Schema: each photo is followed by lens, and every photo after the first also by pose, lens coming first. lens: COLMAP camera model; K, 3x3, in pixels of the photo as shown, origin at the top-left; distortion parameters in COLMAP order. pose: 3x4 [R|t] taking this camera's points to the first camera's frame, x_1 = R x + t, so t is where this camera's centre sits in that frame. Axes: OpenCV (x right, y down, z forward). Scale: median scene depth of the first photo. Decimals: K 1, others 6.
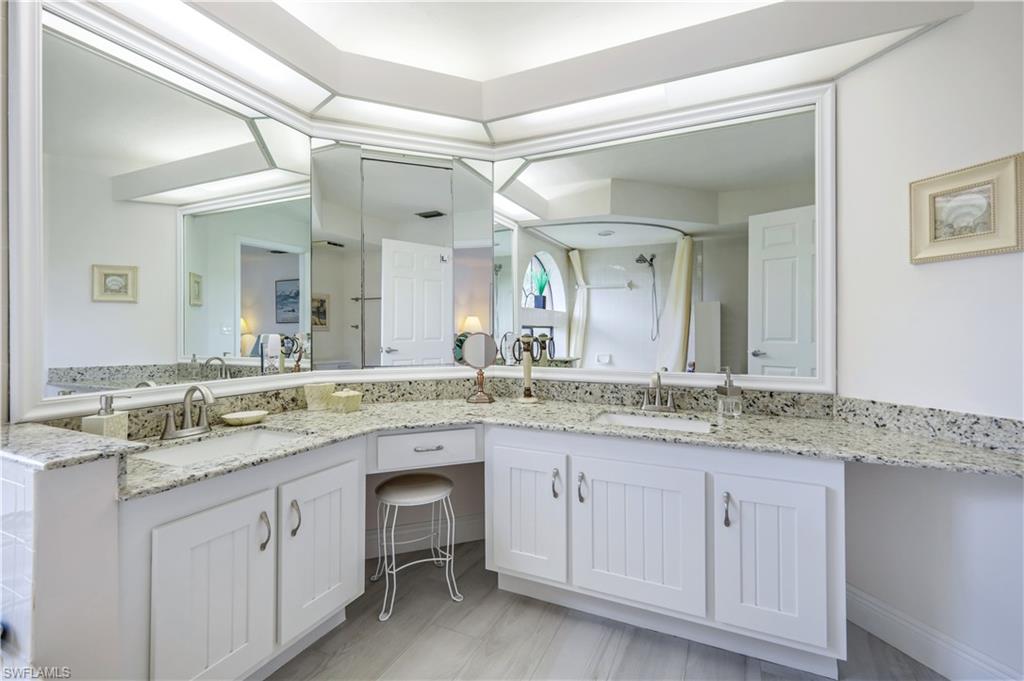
lens RADIAL K [[458.2, 0, 514.0], [0, 458.2, 332.3], [0, 0, 1]] dist [0.002878, -0.000232]
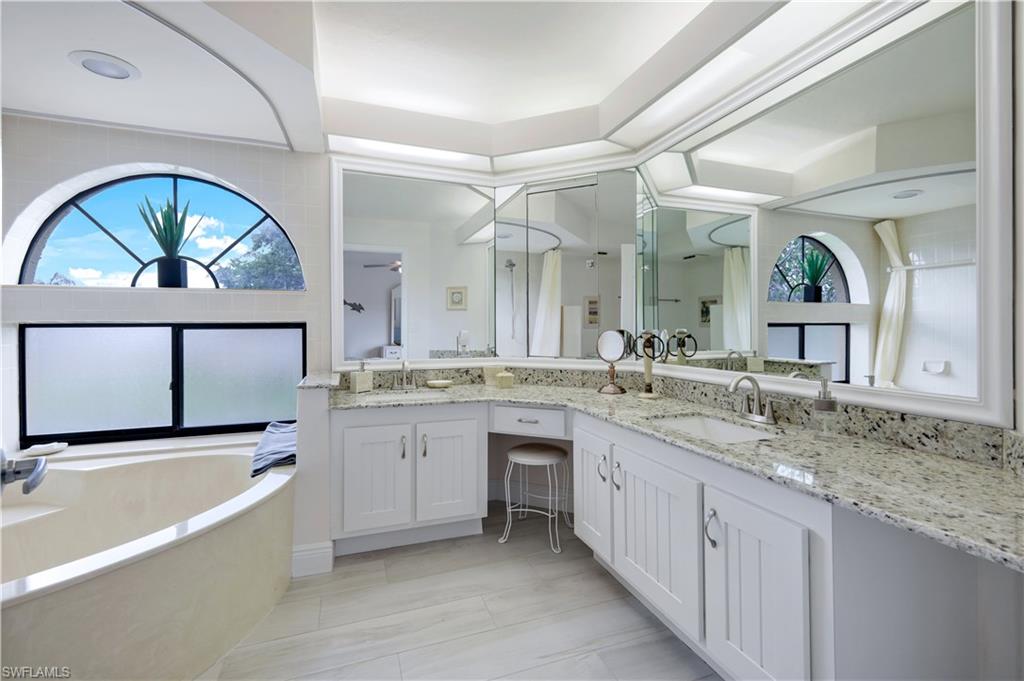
lens RADIAL K [[458.2, 0, 515.5], [0, 458.2, 334.8], [0, 0, 1]] dist [0.002878, -0.000232]
pose [[0.700895, 0.008307, -0.713216, 0.610309], [-0.001363, 0.999946, 0.010307, 0.002544], [0.713263, -0.006252, 0.700869, 0.079667]]
